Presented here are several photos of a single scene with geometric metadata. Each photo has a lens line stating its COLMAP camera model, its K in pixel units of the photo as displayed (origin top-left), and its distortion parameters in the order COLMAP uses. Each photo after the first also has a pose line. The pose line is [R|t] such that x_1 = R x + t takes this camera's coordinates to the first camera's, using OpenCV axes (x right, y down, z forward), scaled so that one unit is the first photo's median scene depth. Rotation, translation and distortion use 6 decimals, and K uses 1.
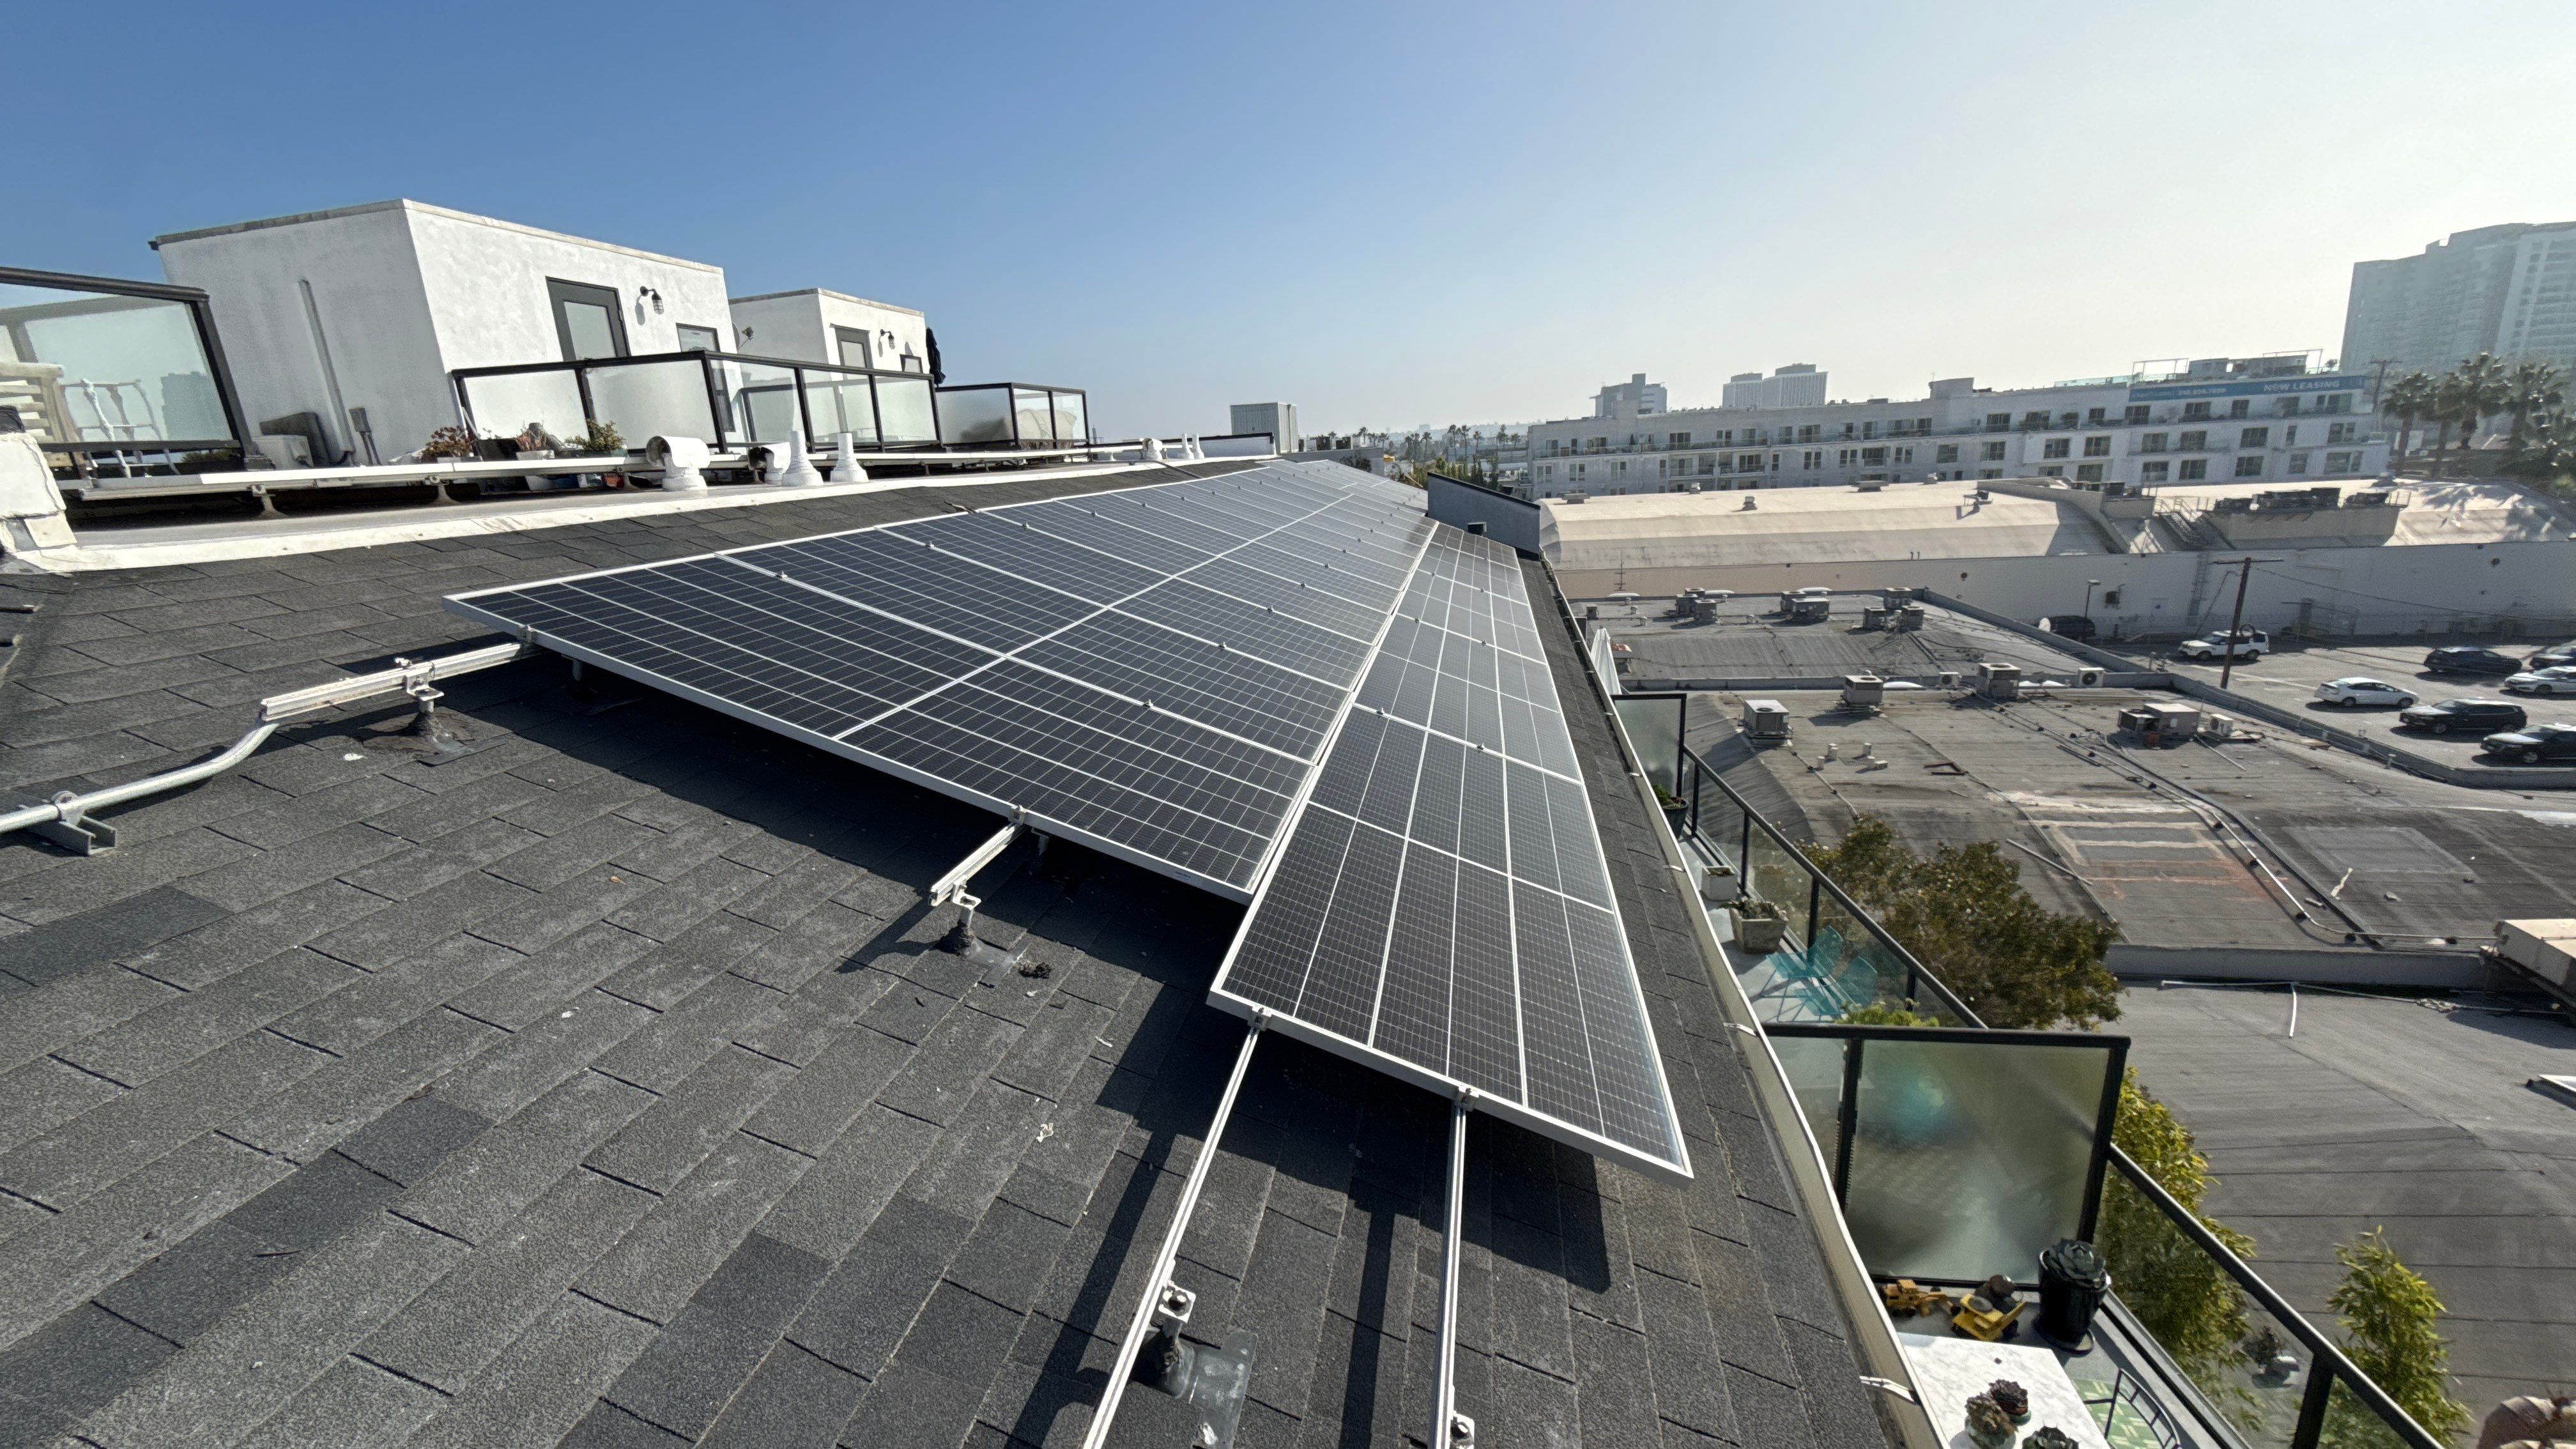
lens RADIAL K [[1029.1, 0, 1288.0], [0, 1029.1, 724.5], [0, 0, 1]] dist [0.001920, -0.002638]
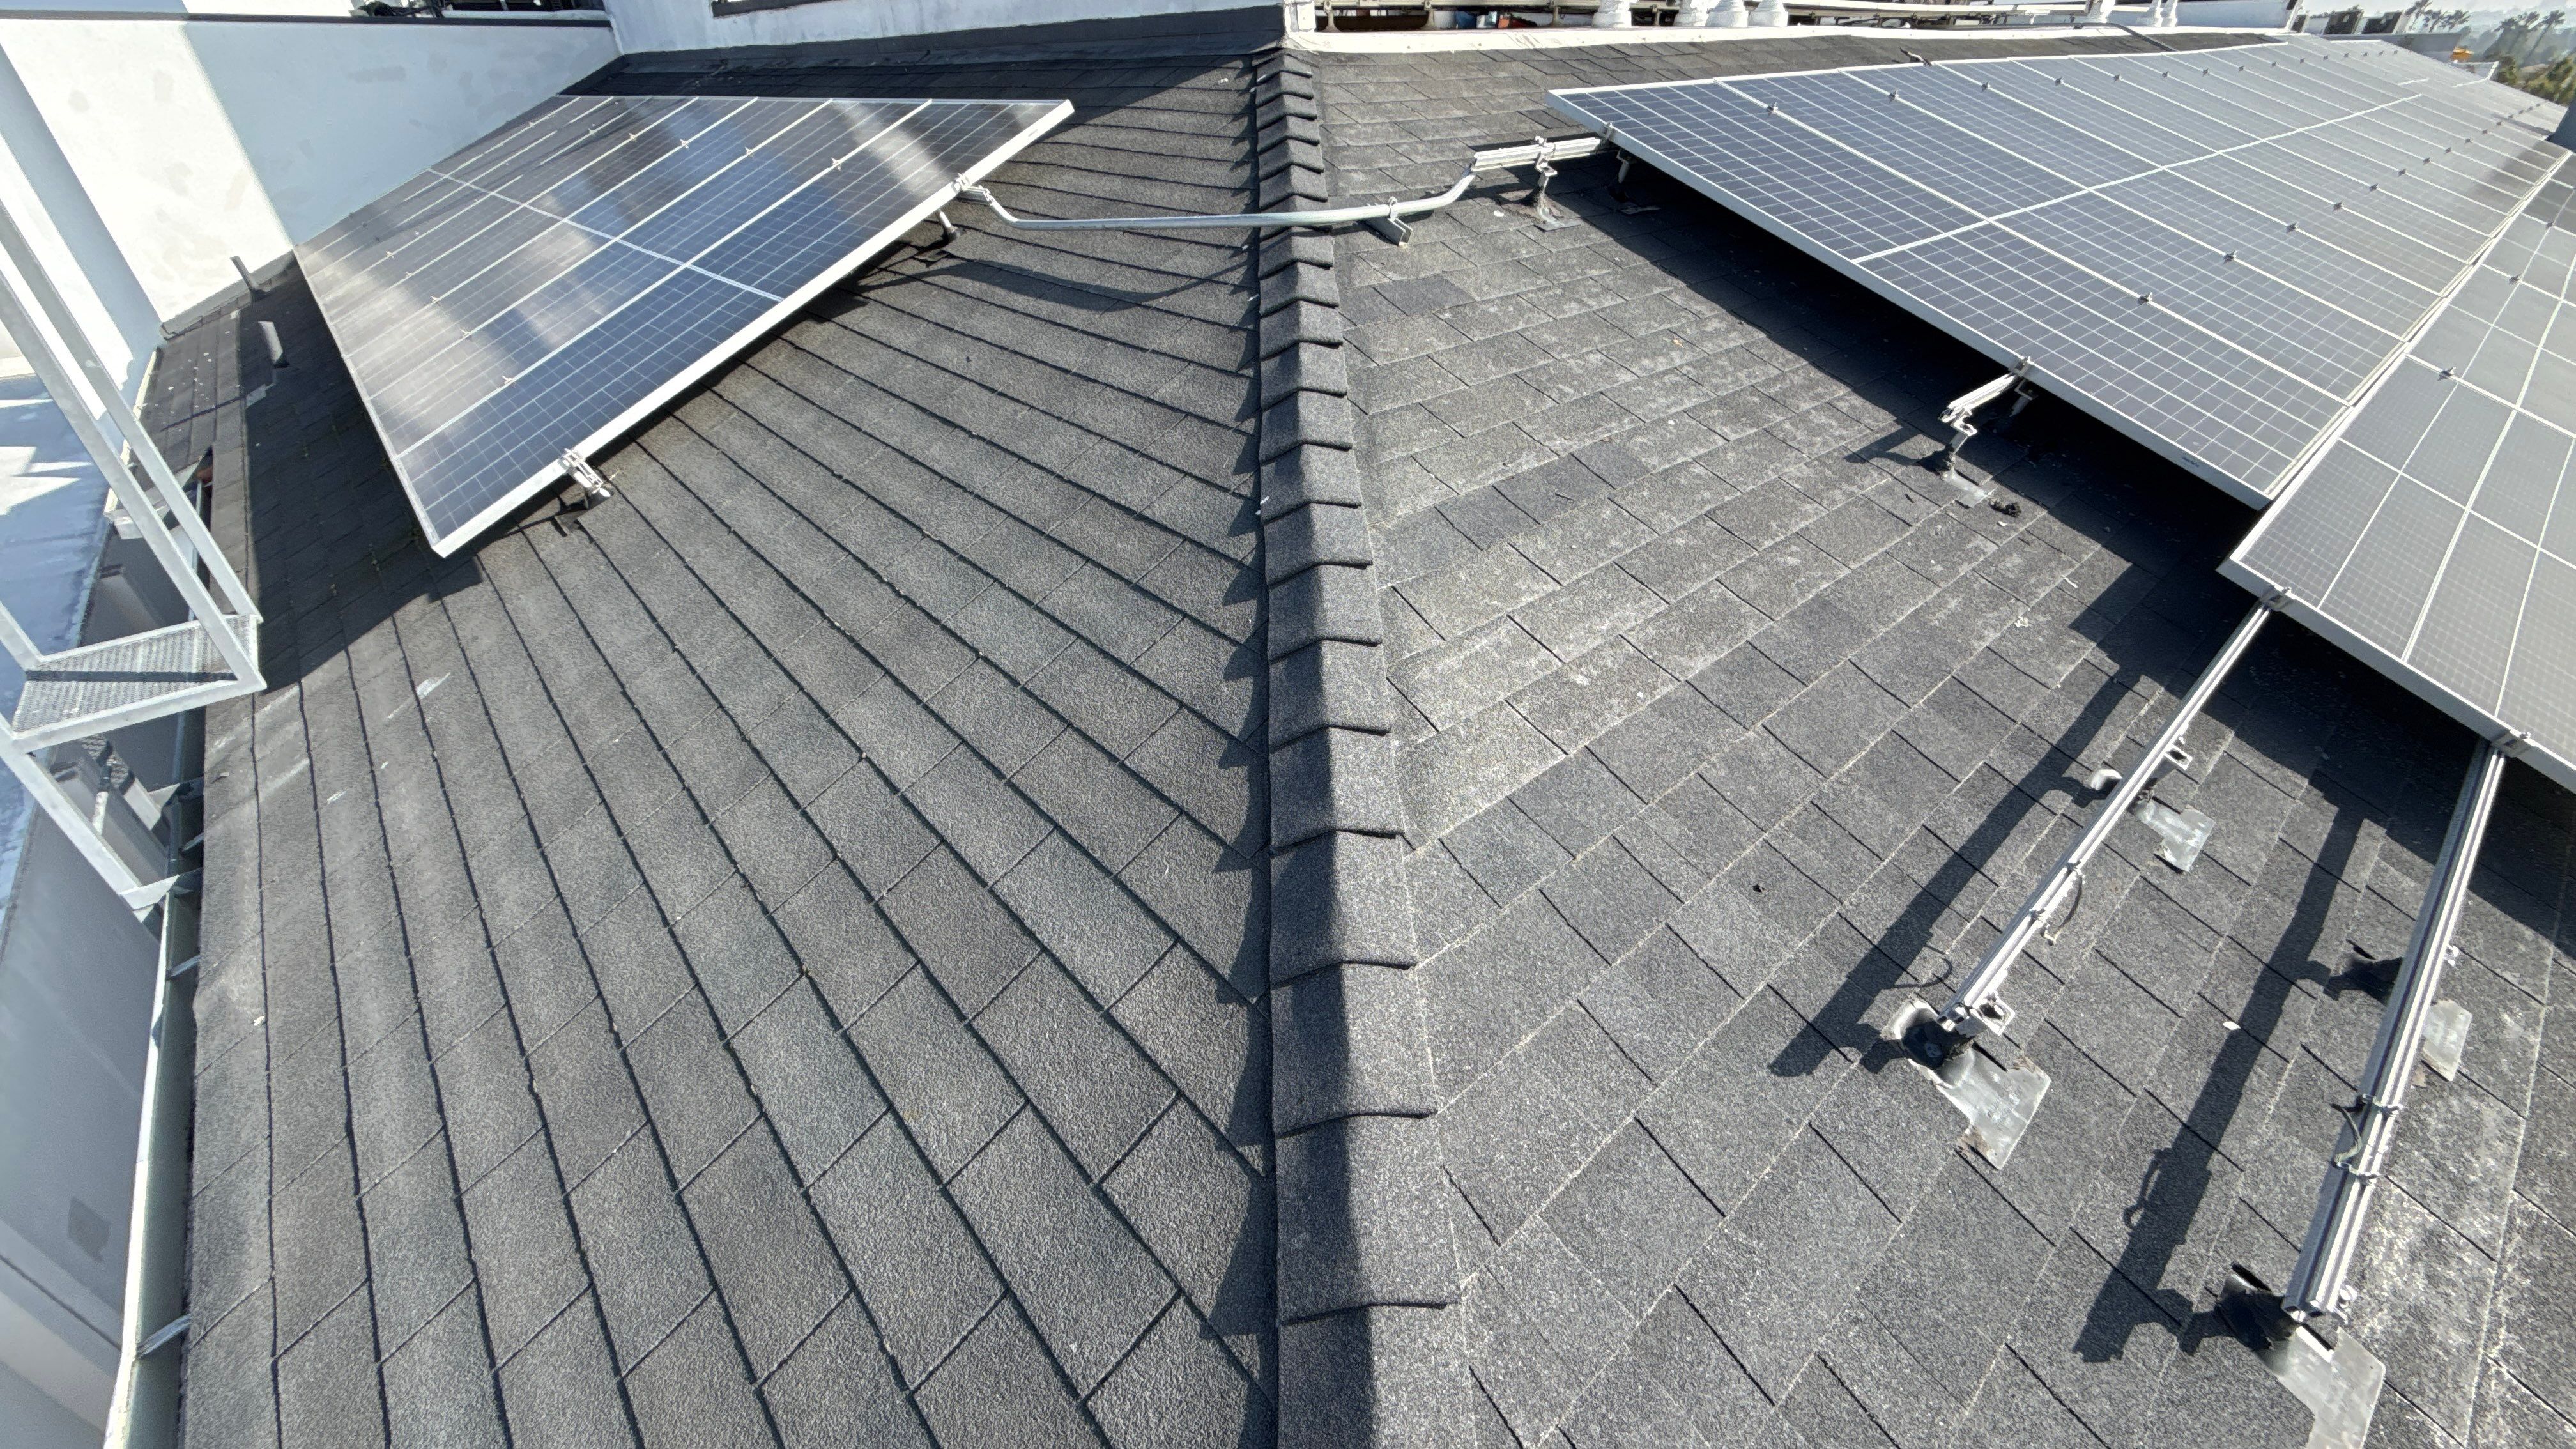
lens RADIAL K [[1029.1, 0, 1288.0], [0, 1029.1, 724.5], [0, 0, 1]] dist [0.001920, -0.002638]
pose [[0.788305, 0.369520, -0.491966, -0.229895], [-0.183630, 0.904428, 0.385083, 0.170702], [0.587244, -0.213223, 0.780820, -0.352085]]
